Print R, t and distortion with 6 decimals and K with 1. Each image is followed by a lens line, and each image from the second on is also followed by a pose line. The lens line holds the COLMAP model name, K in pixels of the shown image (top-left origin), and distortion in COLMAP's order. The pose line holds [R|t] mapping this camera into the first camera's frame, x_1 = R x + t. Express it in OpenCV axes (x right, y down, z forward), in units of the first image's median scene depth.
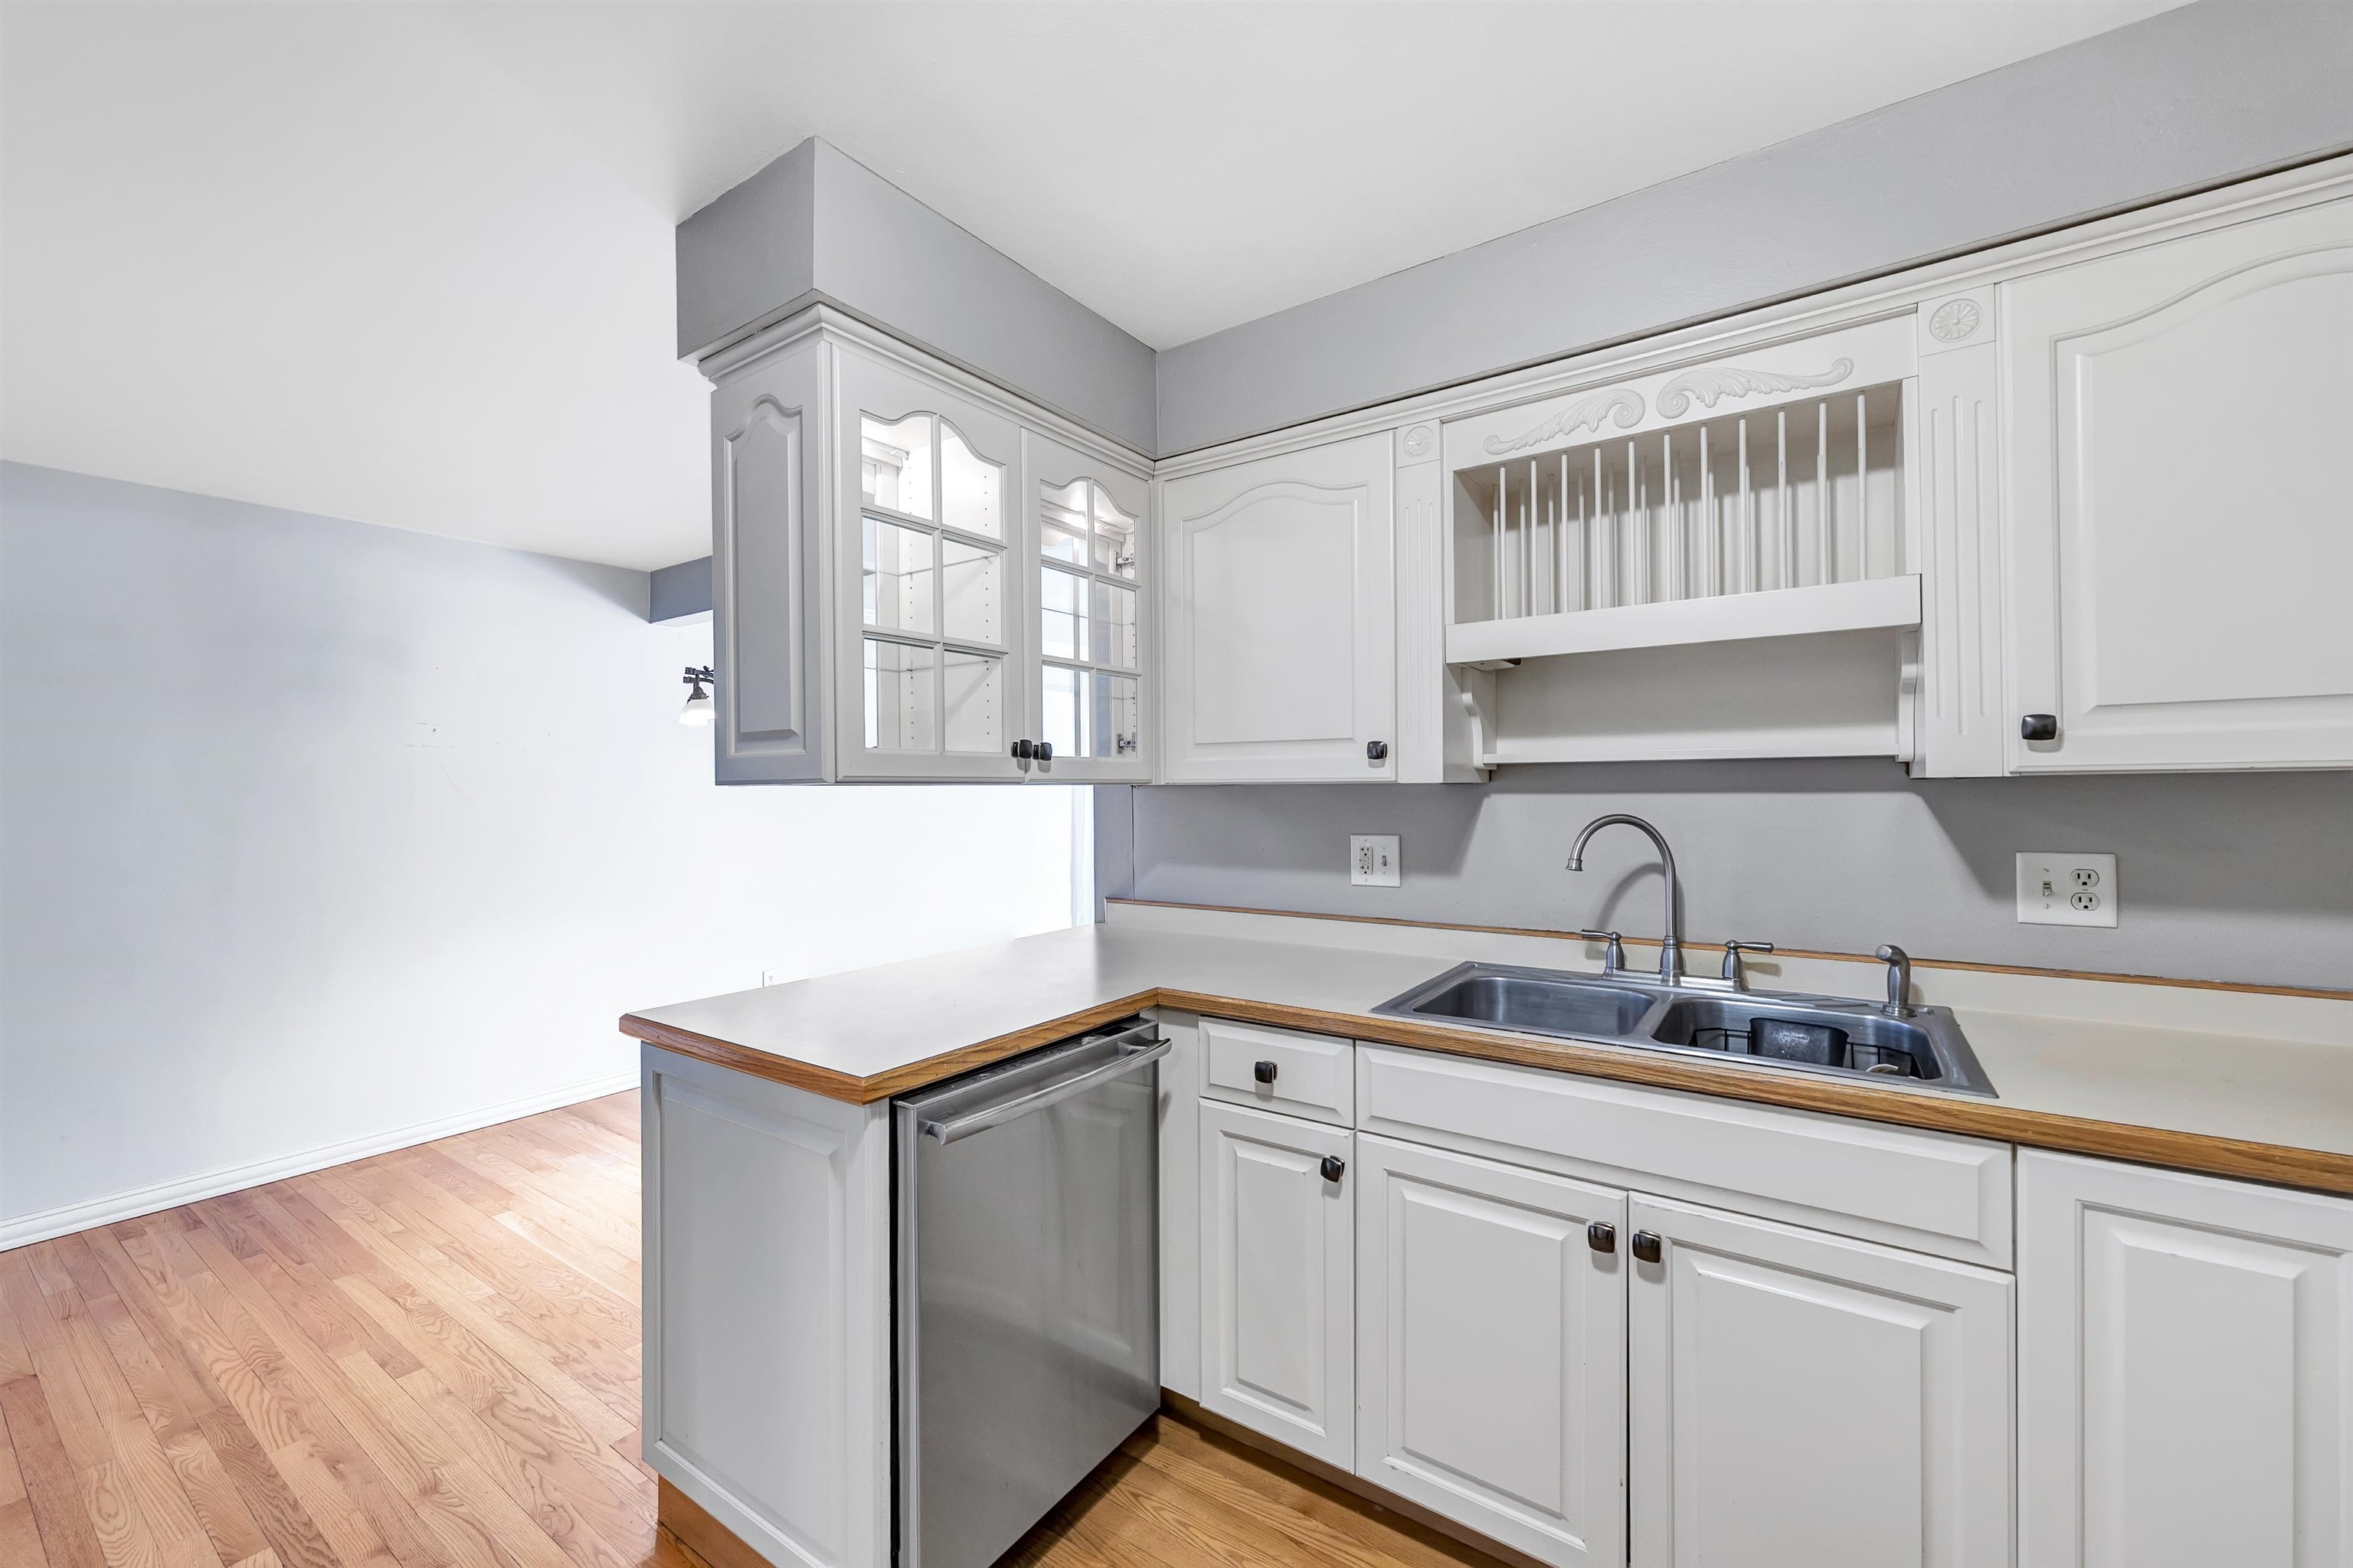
lens RADIAL K [[941.0, 0, 1163.7], [0, 941.0, 788.6], [0, 0, 1]] dist [0.001563, -0.000015]
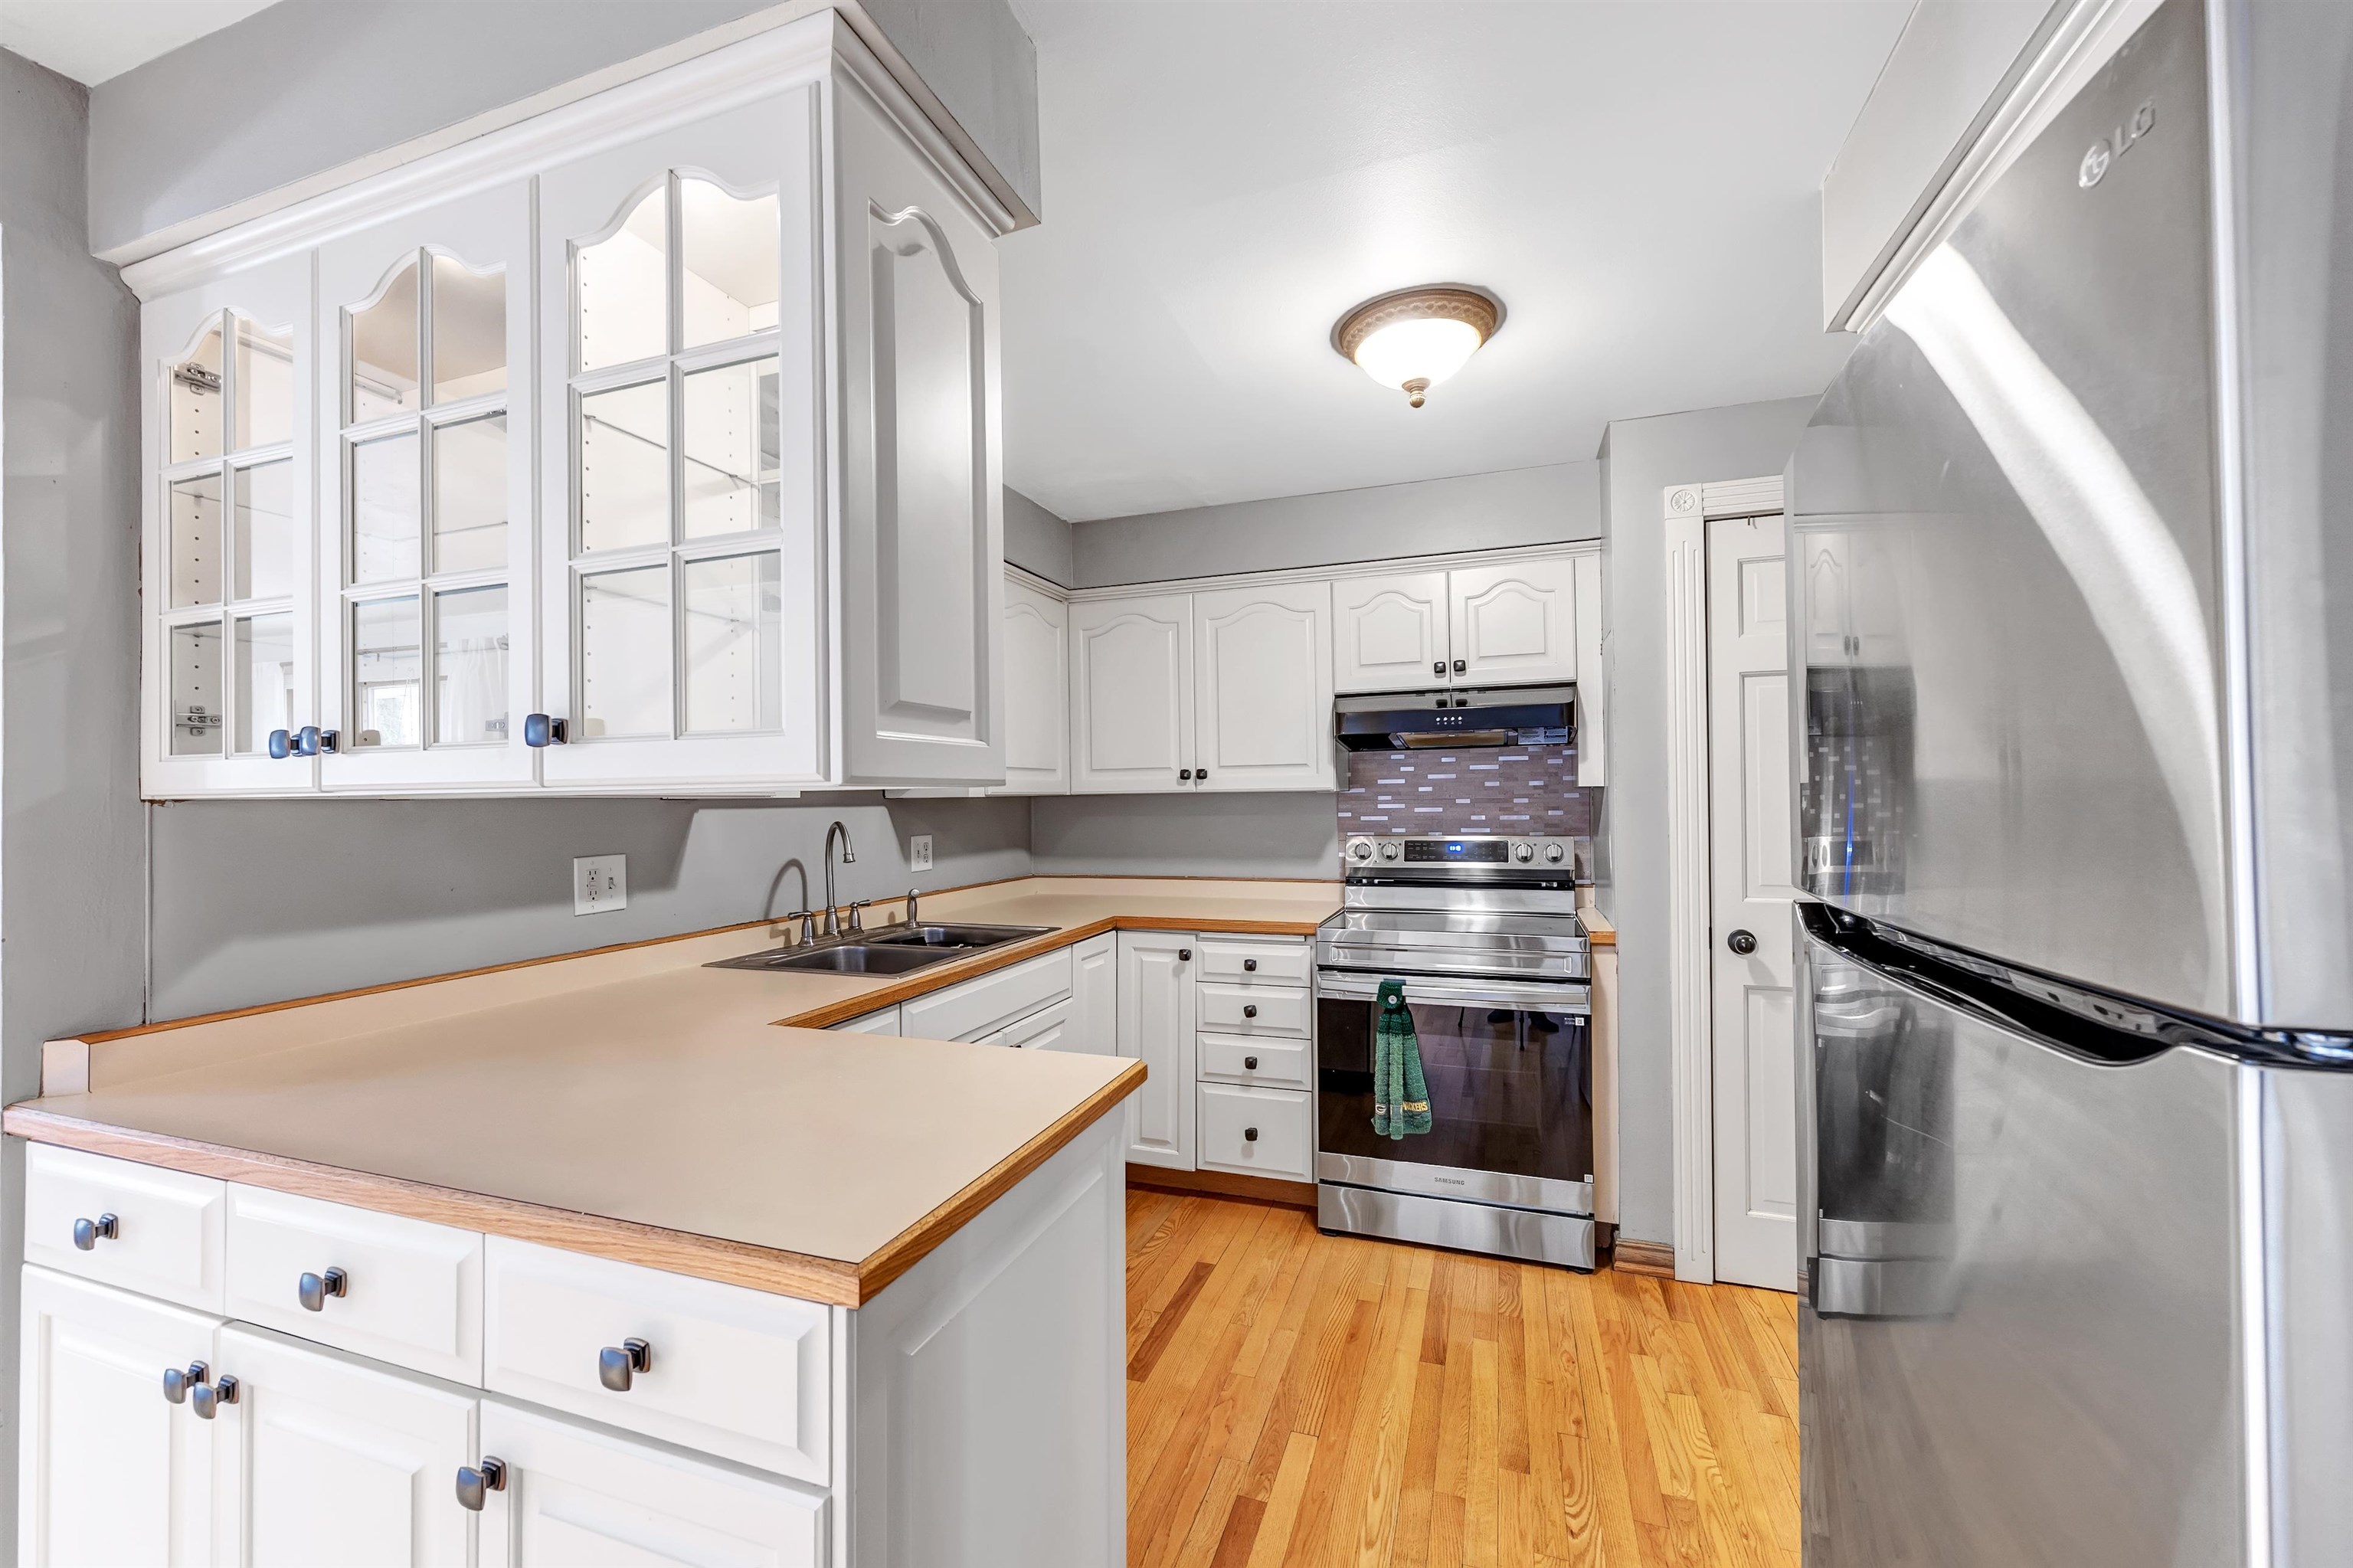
lens RADIAL K [[952.3, 0, 1163.5], [0, 952.3, 797.9], [0, 0, 1]] dist [-0.000276, 0.000274]
pose [[-0.264067, 0.009619, 0.964456, -0.961788], [0.008087, 0.999937, -0.007758, 0.006935], [-0.964470, 0.005750, -0.264128, 0.873568]]
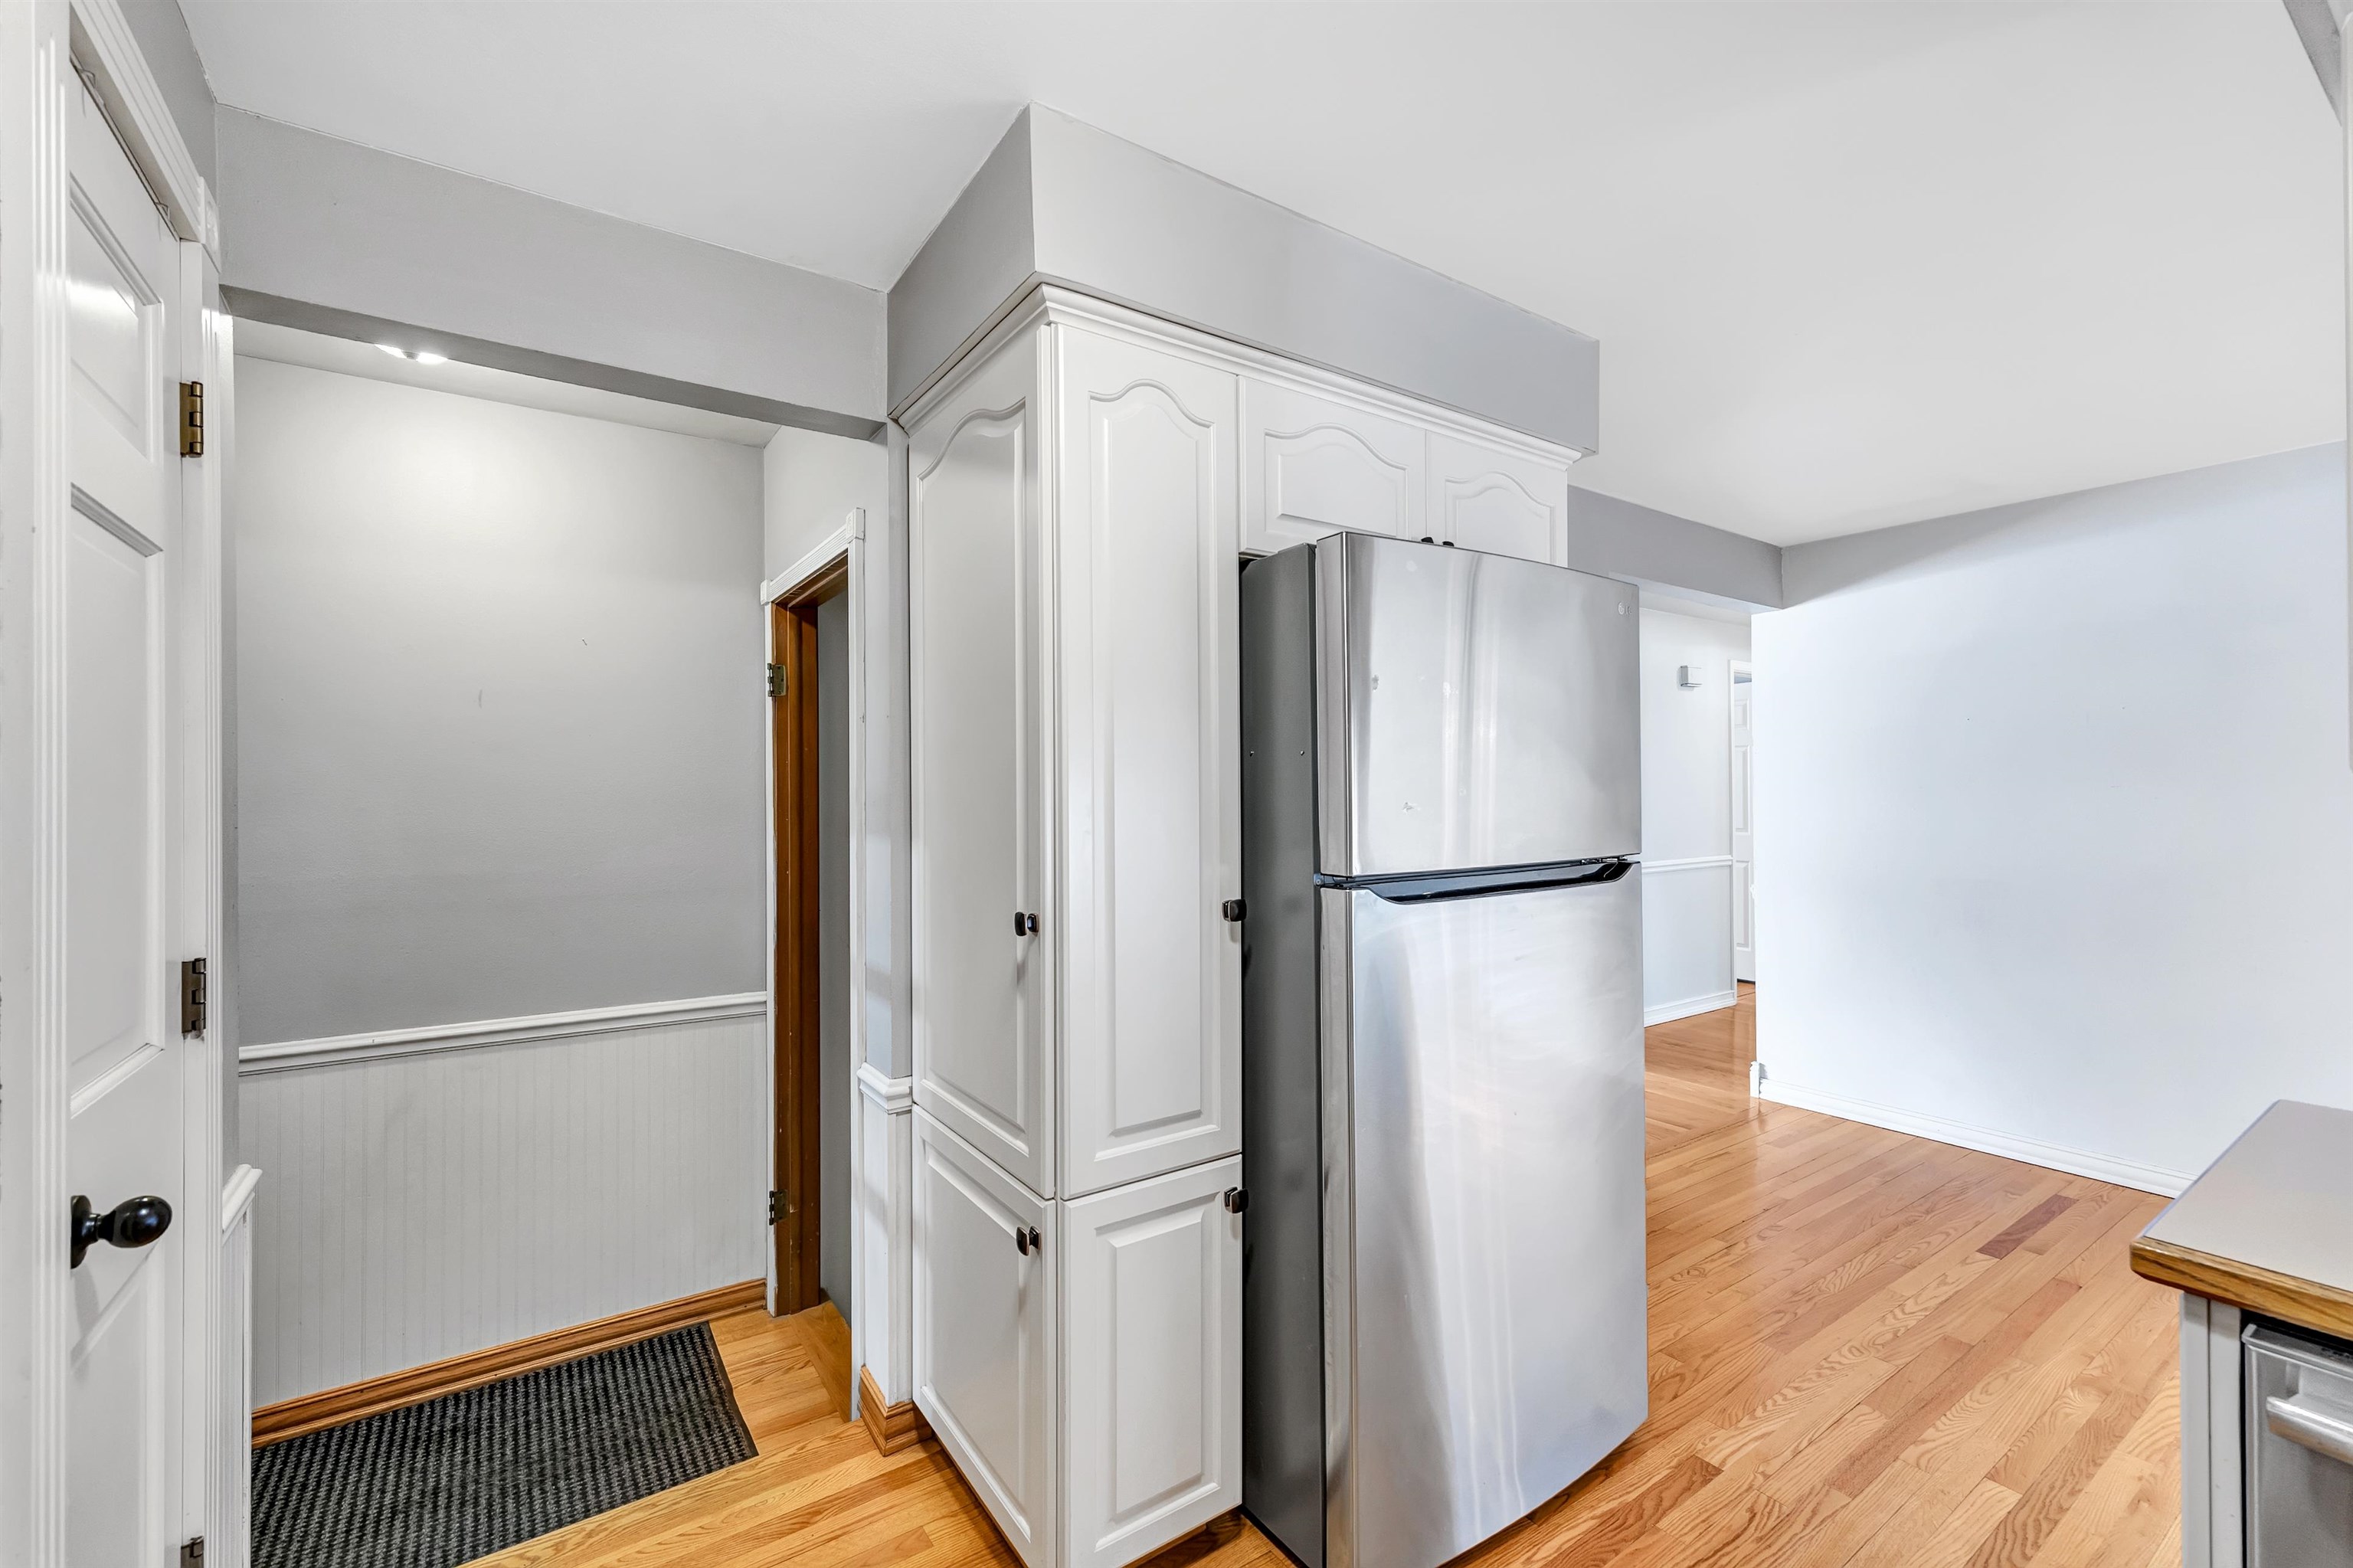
lens RADIAL K [[952.3, 0, 1163.5], [0, 952.3, 797.9], [0, 0, 1]] dist [-0.000276, 0.000274]
pose [[-0.358252, 0.008659, -0.933585, 0.357647], [0.011992, 0.999917, 0.004672, -0.007935], [0.933548, -0.009522, -0.358326, 0.417347]]
